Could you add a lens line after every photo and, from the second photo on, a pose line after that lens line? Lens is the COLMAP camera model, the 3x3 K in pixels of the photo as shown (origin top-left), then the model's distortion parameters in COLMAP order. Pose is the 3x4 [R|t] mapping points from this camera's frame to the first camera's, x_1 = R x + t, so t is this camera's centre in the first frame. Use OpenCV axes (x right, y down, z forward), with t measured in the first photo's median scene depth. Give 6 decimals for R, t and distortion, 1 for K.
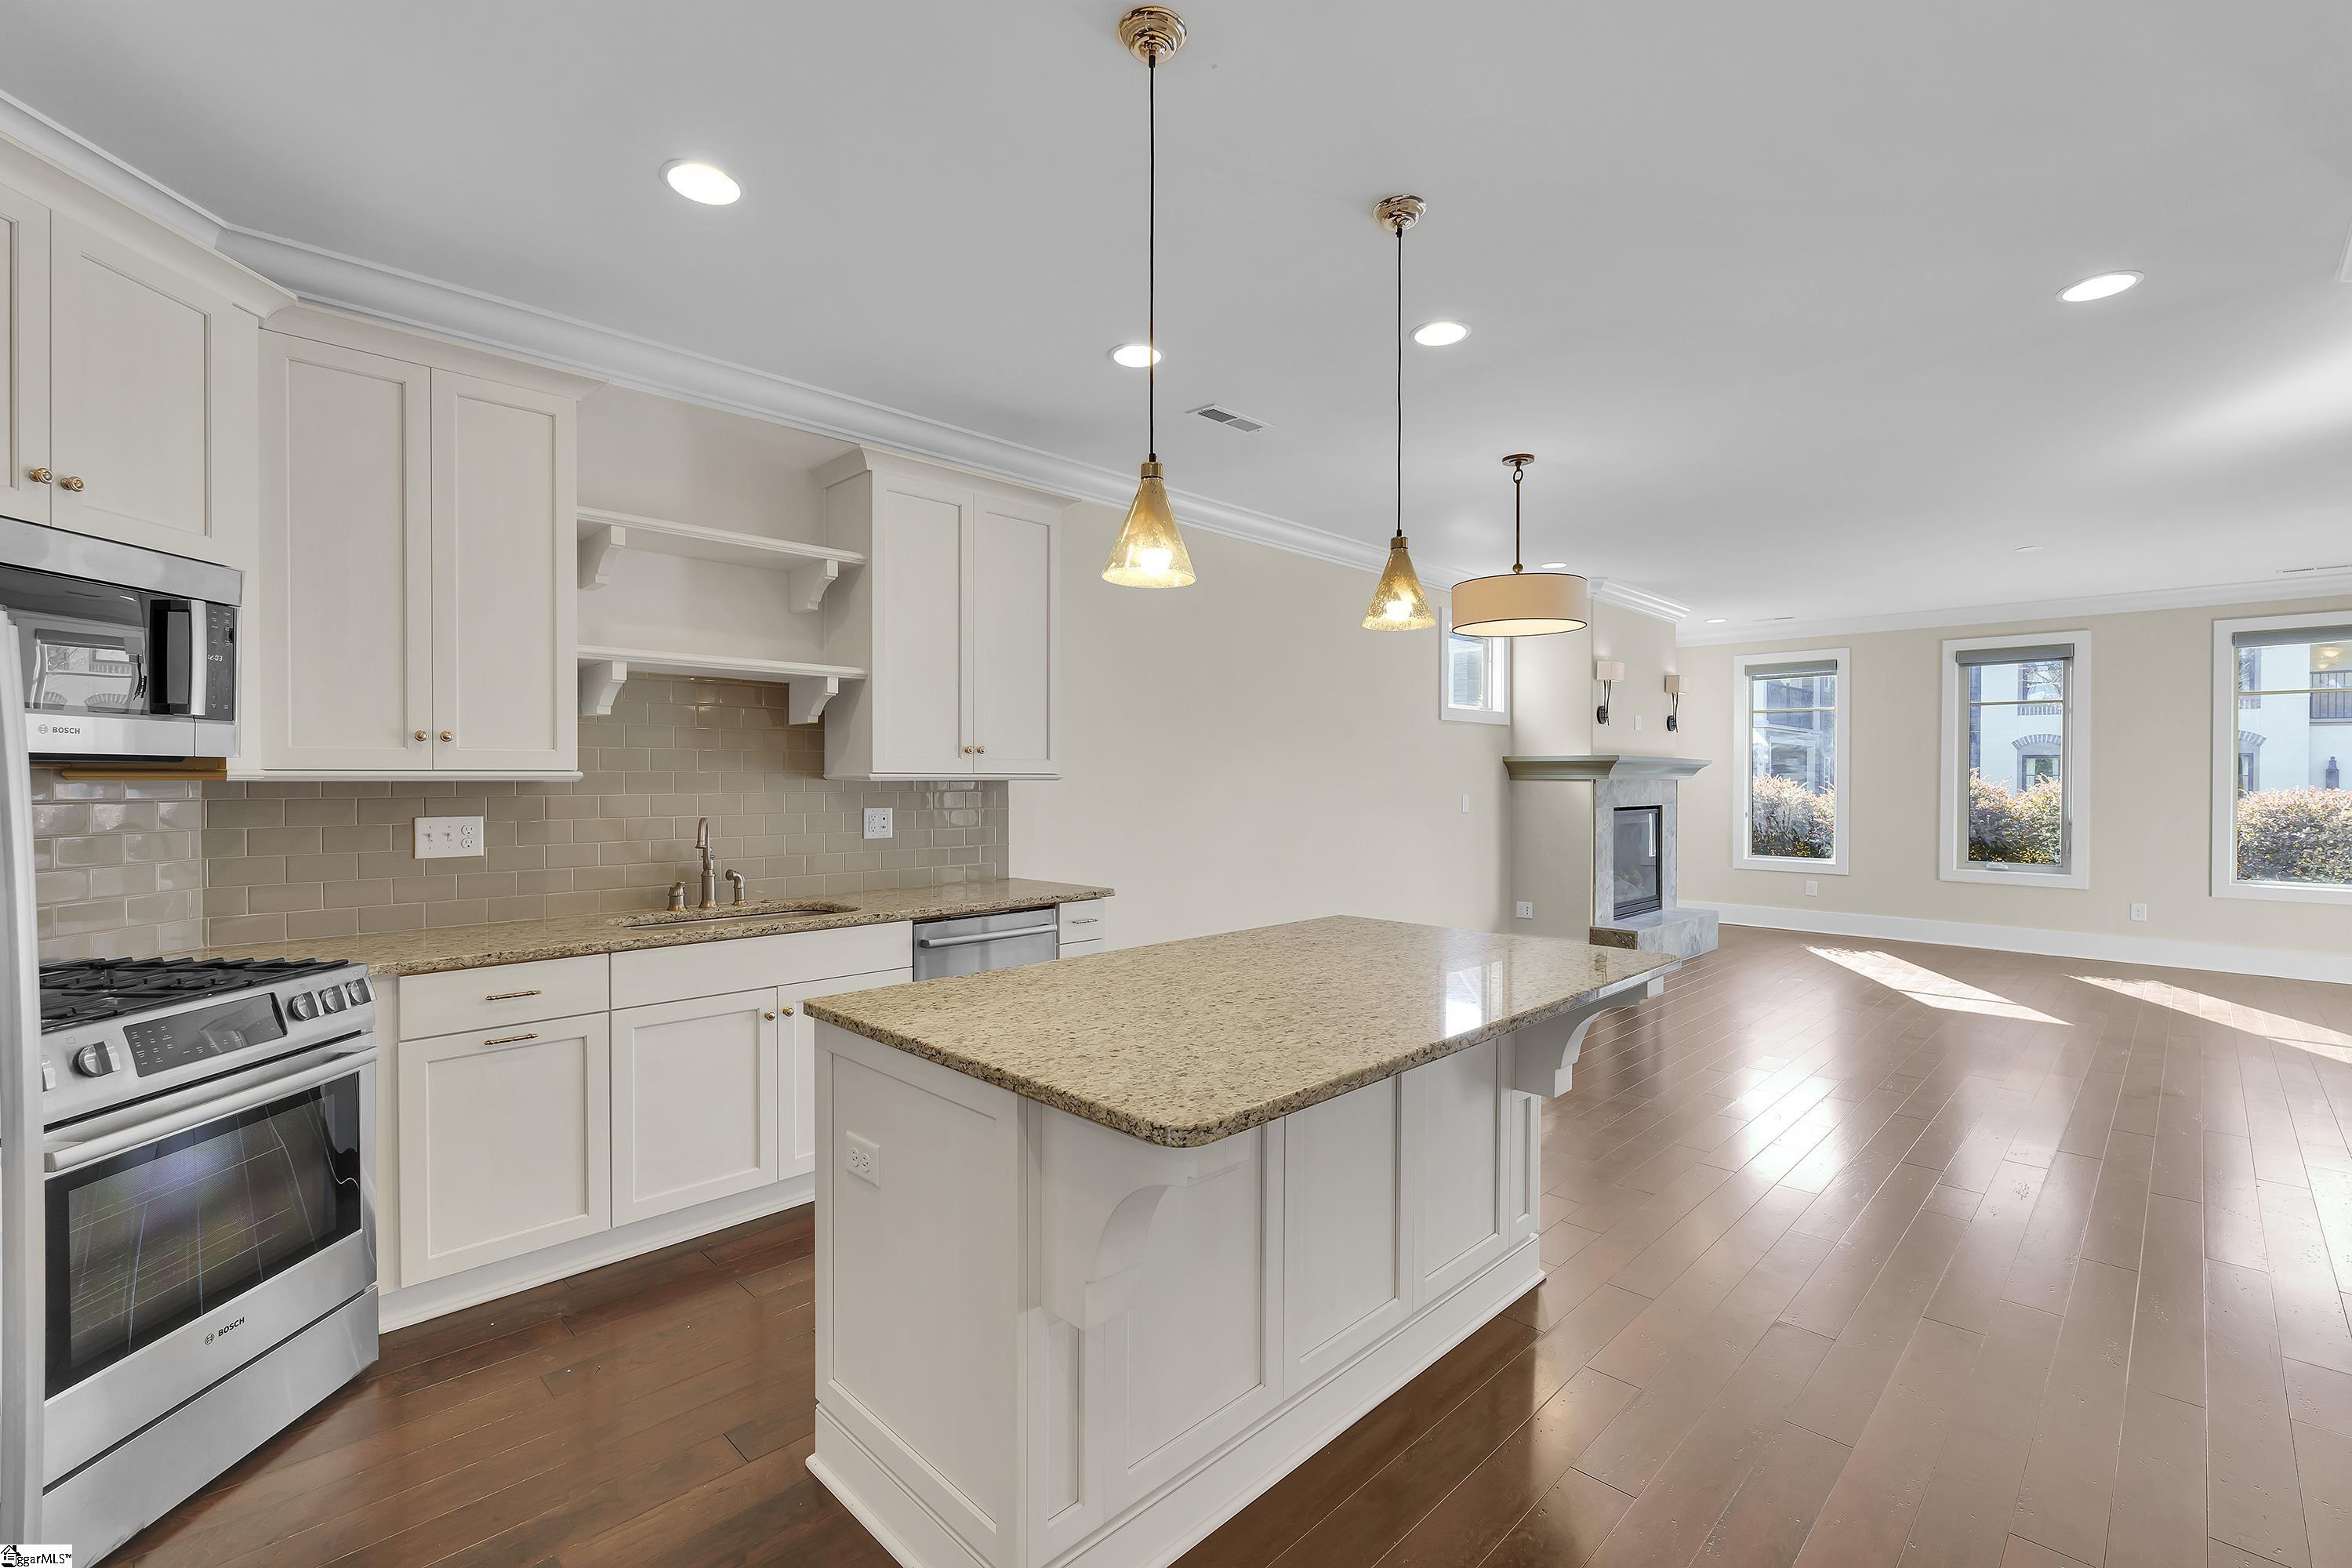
lens RADIAL K [[1031.0, 0, 1168.2], [0, 1031.0, 788.8], [0, 0, 1]] dist [-0.003283, 0.001196]
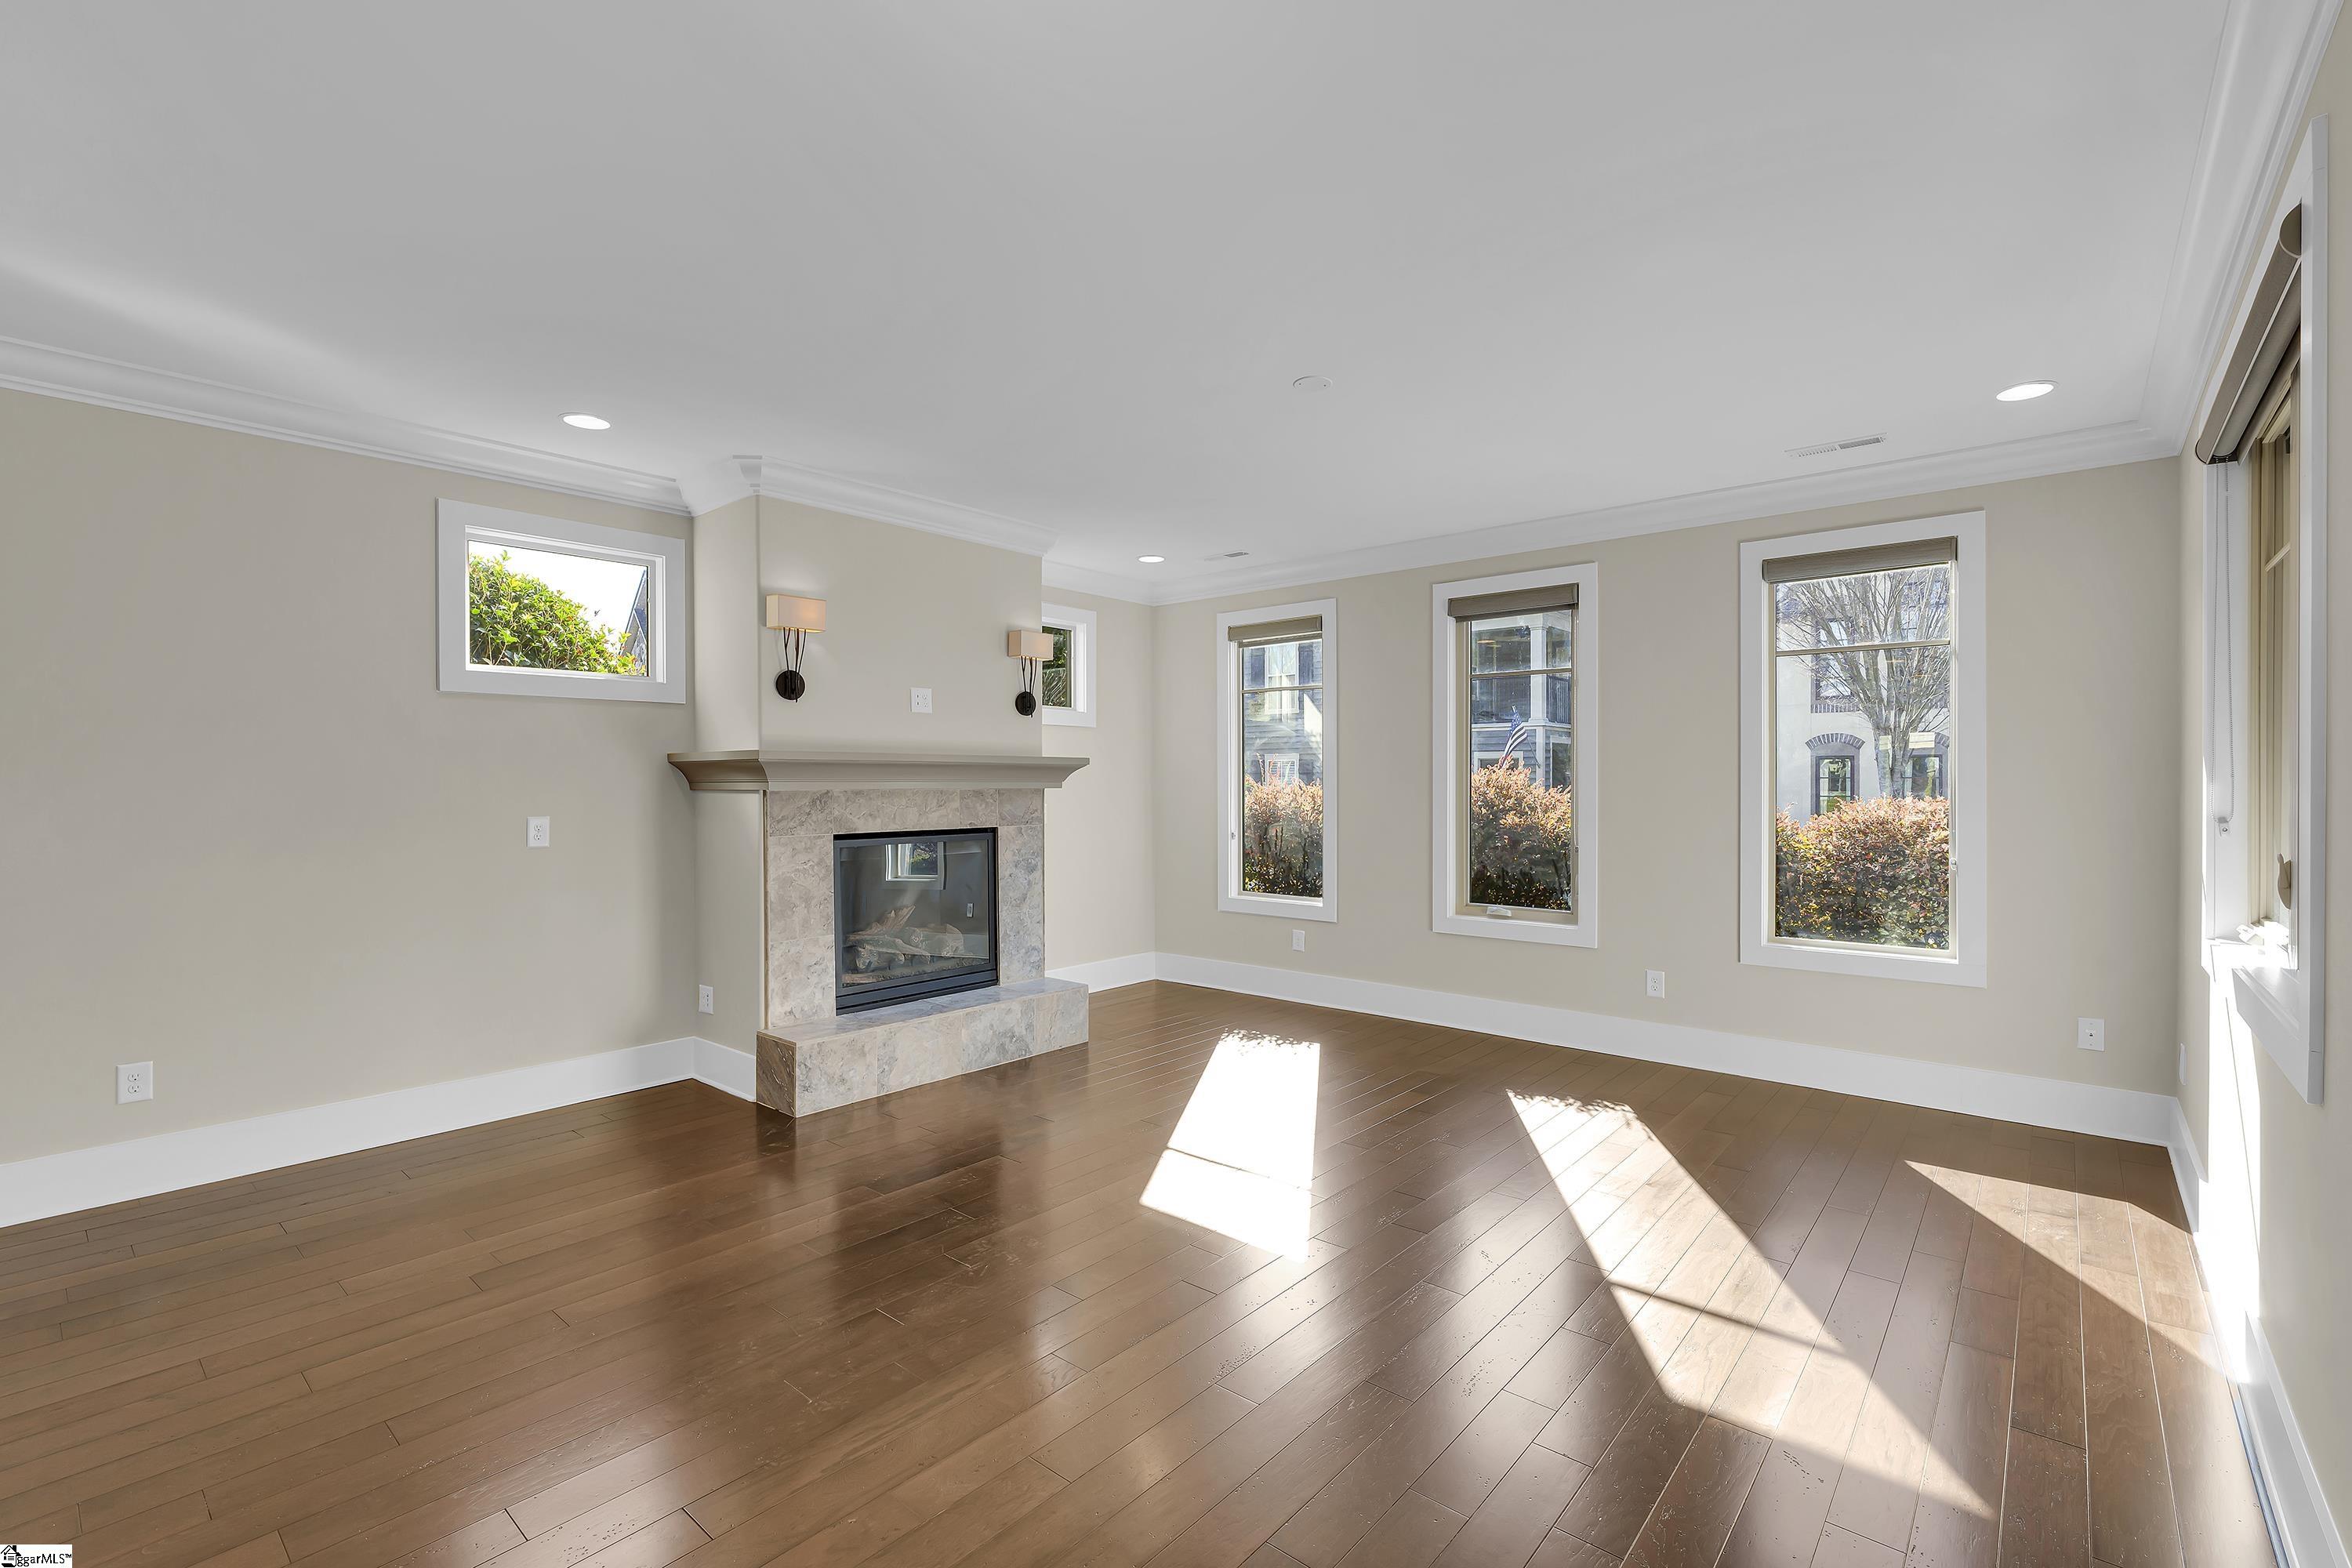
lens RADIAL K [[1031.0, 0, 1188.5], [0, 1031.0, 805.6], [0, 0, 1]] dist [-0.003283, 0.001196]
pose [[0.996925, -0.006772, 0.078064, 0.547922], [0.005895, 0.999917, 0.011459, -0.004904], [-0.078135, -0.010964, 0.996882, 0.331959]]
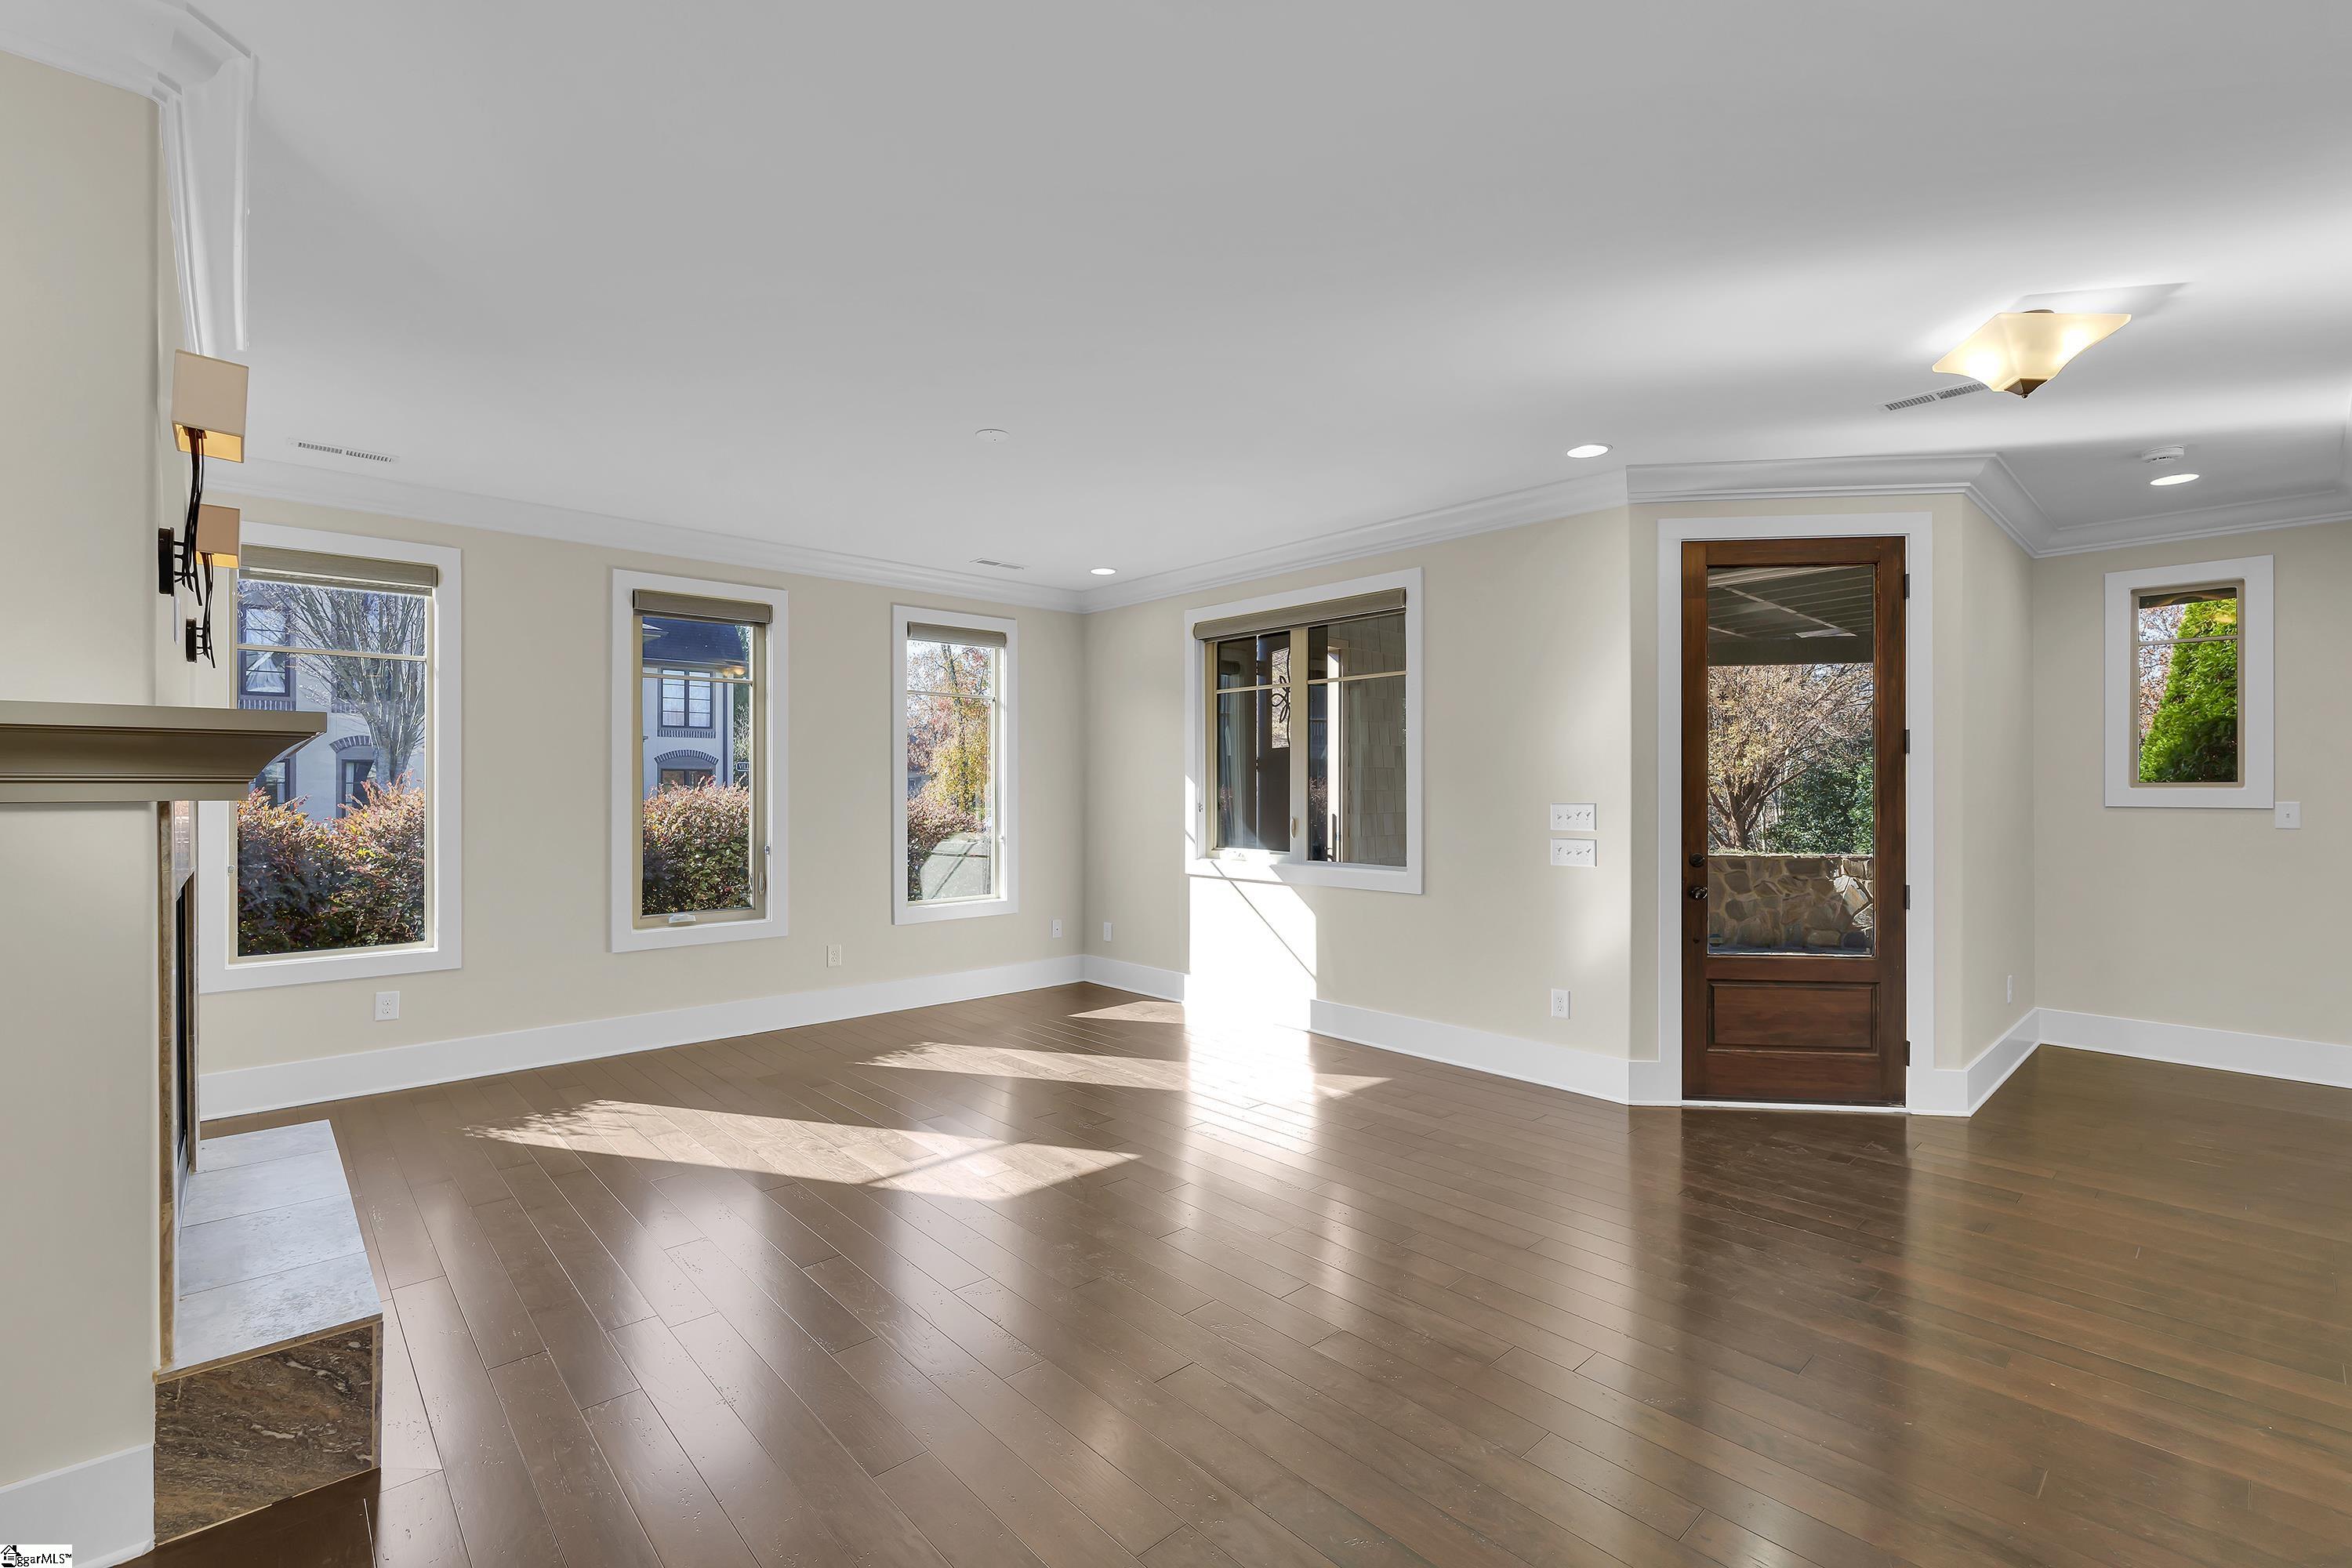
lens RADIAL K [[1031.0, 0, 1170.4], [0, 1031.0, 781.6], [0, 0, 1]] dist [-0.003283, 0.001196]
pose [[0.048014, 0.001268, 0.998846, 0.149169], [0.013685, 0.999904, -0.001928, -0.008906], [-0.998753, 0.013762, 0.047992, 0.651064]]
